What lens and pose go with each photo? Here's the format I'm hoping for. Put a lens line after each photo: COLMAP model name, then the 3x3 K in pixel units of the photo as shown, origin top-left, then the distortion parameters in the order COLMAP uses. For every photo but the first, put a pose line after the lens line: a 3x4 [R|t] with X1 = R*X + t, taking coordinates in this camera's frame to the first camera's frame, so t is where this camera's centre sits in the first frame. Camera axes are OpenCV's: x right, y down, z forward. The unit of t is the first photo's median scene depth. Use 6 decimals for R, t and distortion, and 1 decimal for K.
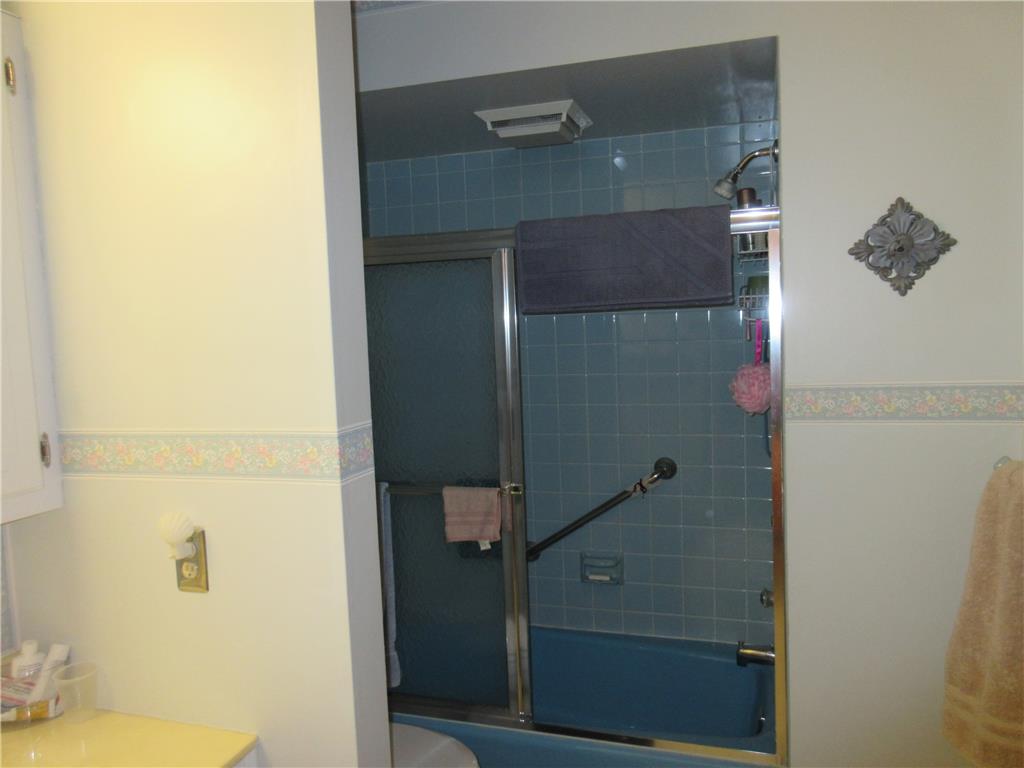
lens RADIAL K [[760.8, 0, 516.0], [0, 760.8, 386.2], [0, 0, 1]] dist [0.000730, -0.011224]
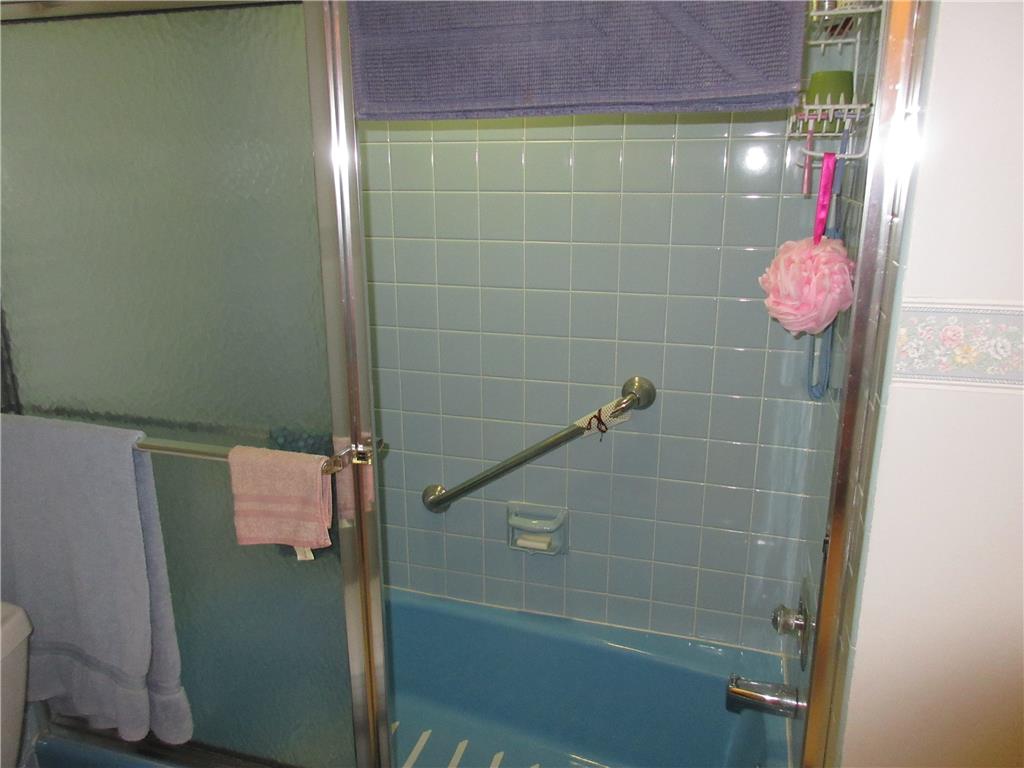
lens RADIAL K [[760.8, 0, 512.0], [0, 760.8, 389.2], [0, 0, 1]] dist [0.000730, -0.011224]
pose [[0.999409, 0.030891, 0.015050, 0.099538], [-0.033246, 0.980013, 0.196135, -0.025323], [-0.008690, -0.196519, 0.980461, 0.462977]]
